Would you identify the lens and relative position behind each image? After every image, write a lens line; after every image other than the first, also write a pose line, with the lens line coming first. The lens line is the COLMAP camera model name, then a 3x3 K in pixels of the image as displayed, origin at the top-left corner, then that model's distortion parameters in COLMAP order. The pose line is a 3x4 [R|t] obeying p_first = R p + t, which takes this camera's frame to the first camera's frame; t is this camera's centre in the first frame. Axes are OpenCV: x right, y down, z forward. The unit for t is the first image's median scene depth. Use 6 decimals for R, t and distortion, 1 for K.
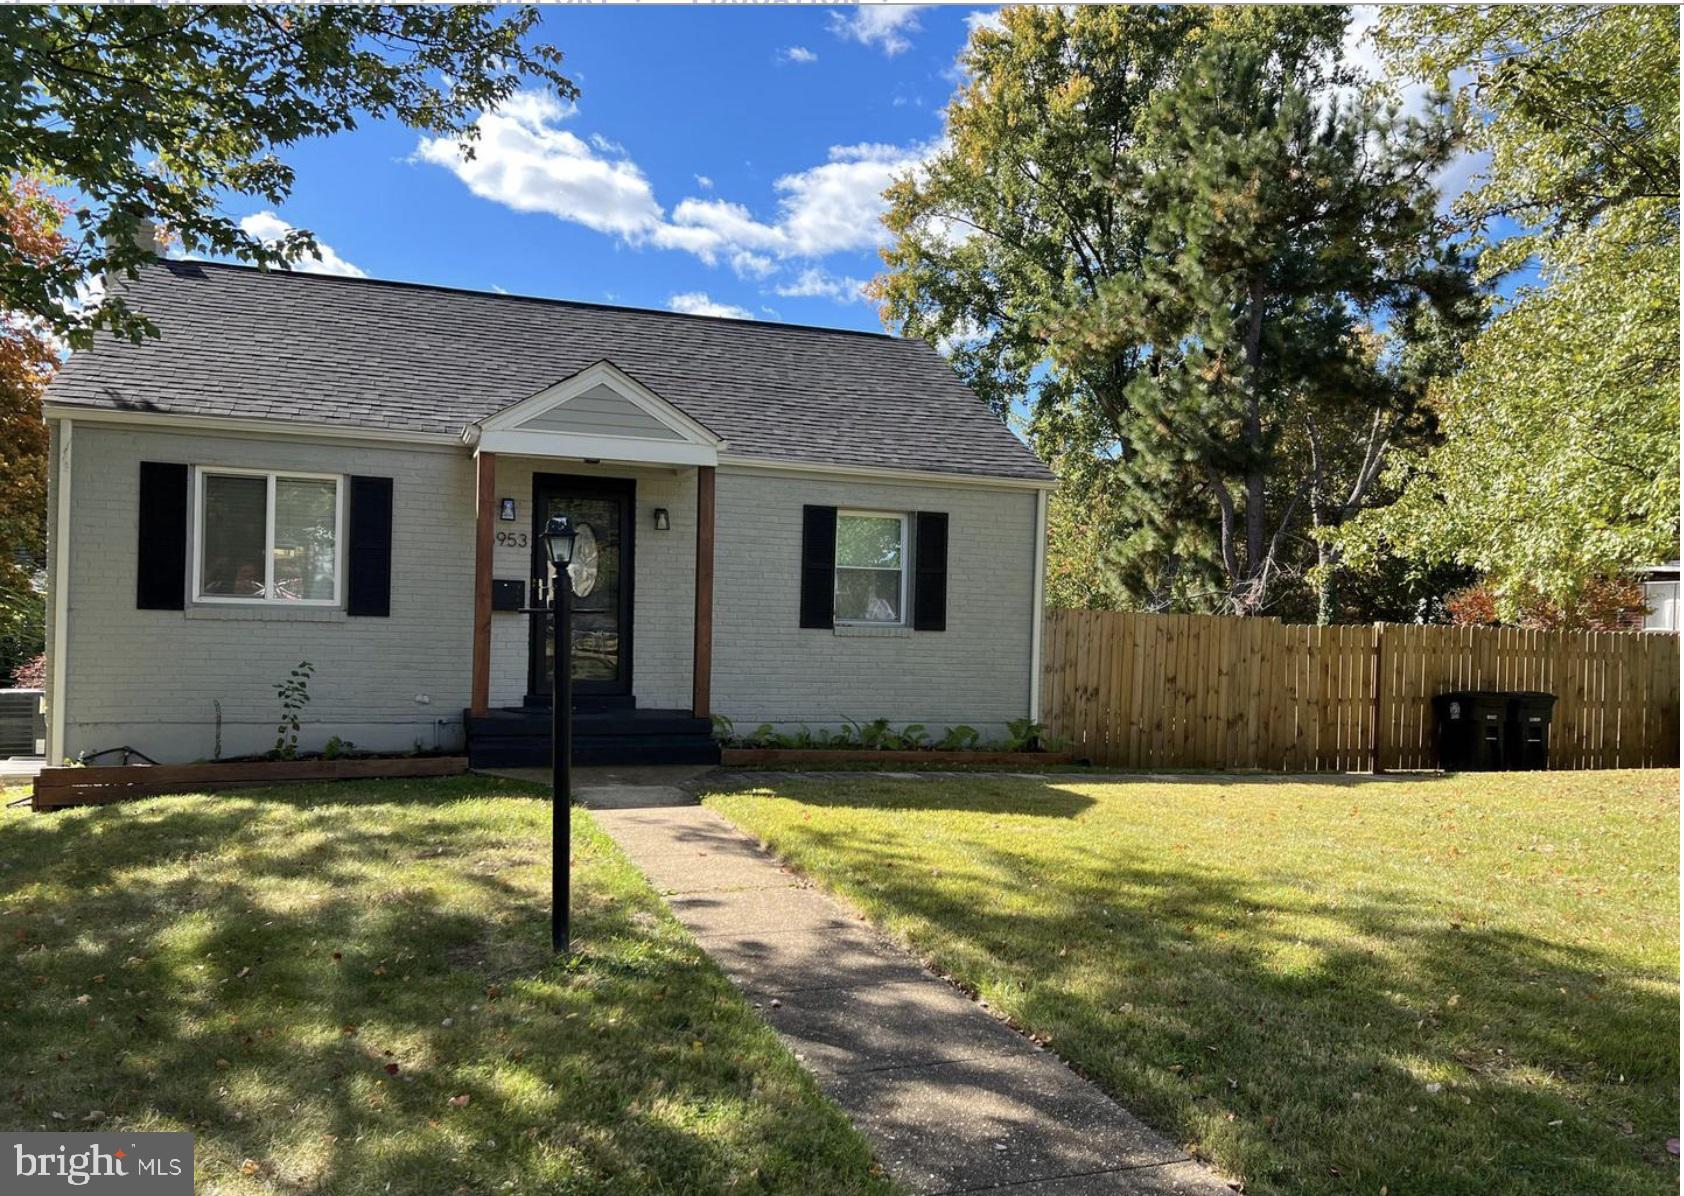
lens RADIAL K [[1269.7, 0, 851.4], [0, 1269.7, 624.4], [0, 0, 1]] dist [0.121811, -0.173151]
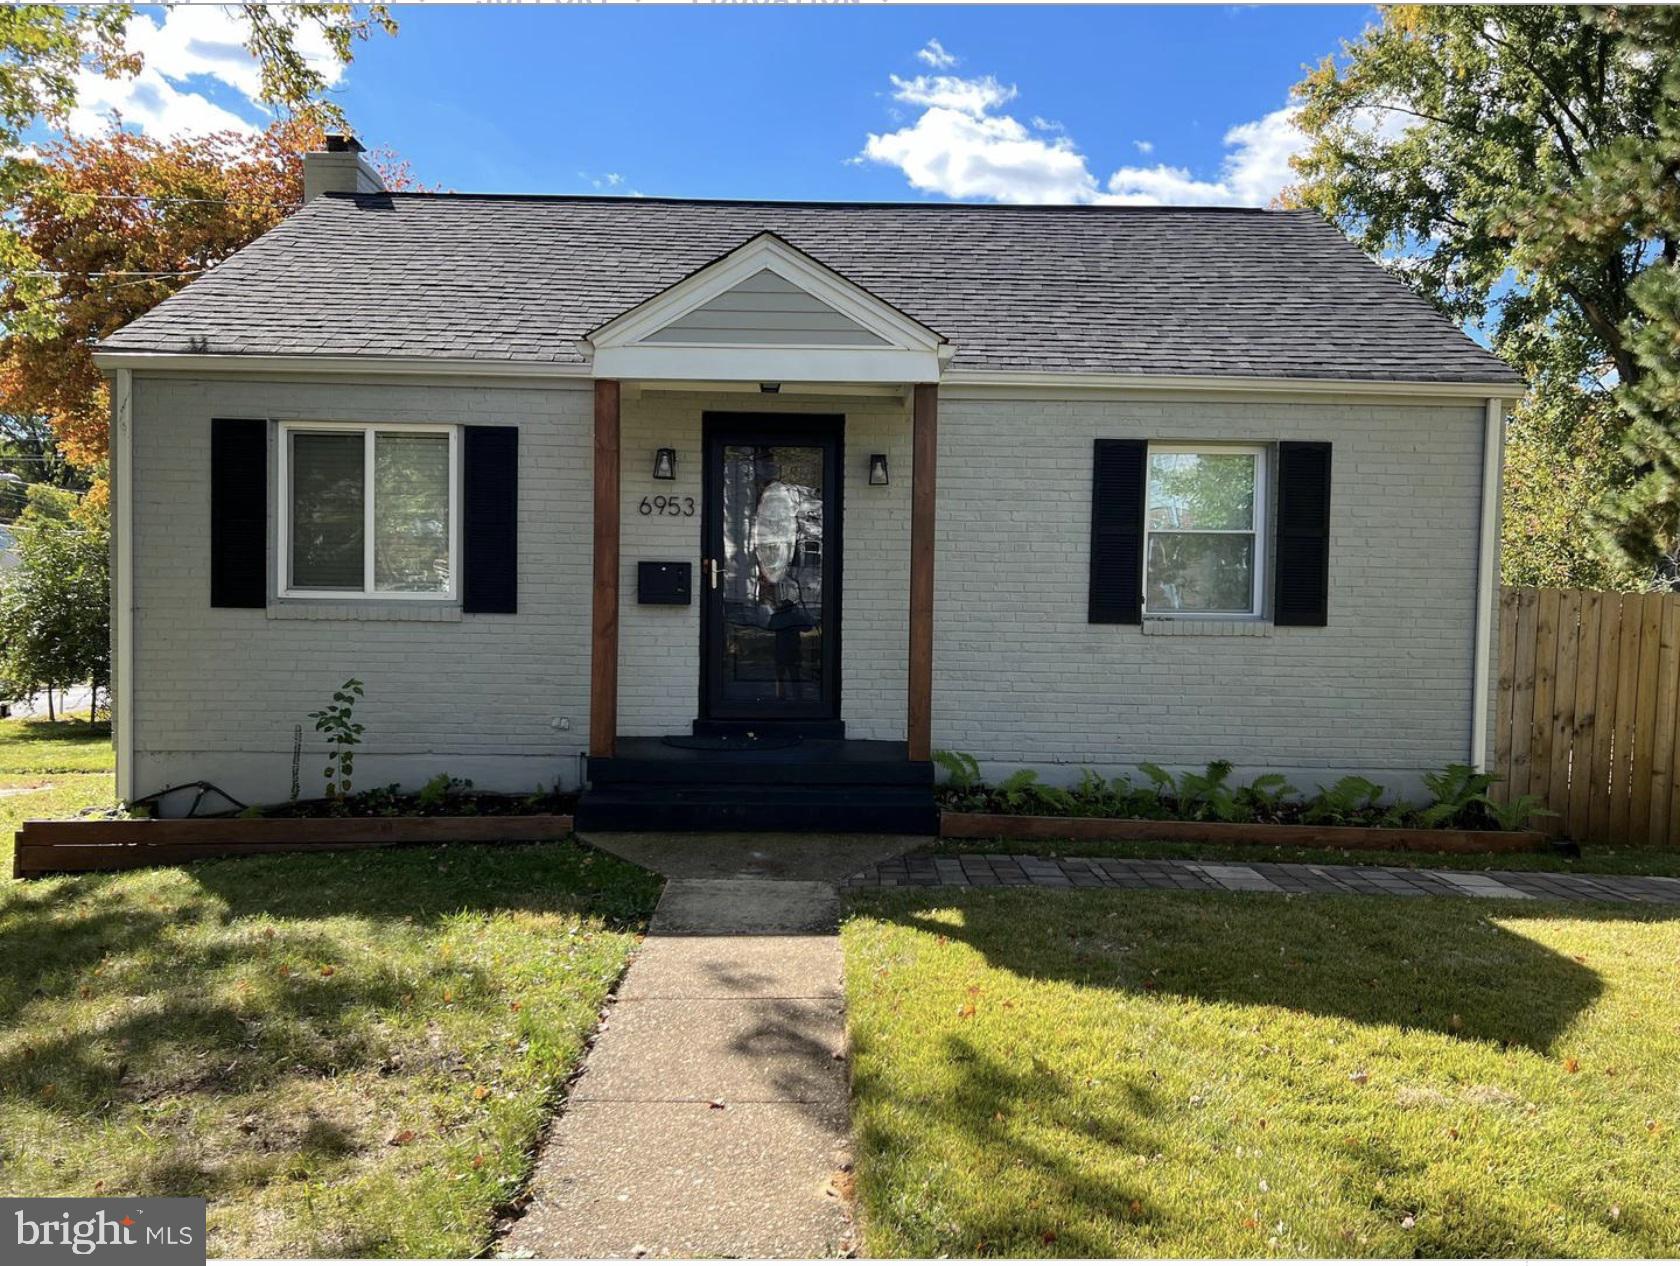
lens RADIAL K [[1291.5, 0, 840.0], [0, 1291.5, 633.0], [0, 0, 1]] dist [0.056209, -0.046171]
pose [[0.948118, -0.001170, -0.317917, 0.047732], [0.009064, 0.999686, 0.023352, -0.008510], [0.317790, -0.025021, 0.947831, 0.279893]]
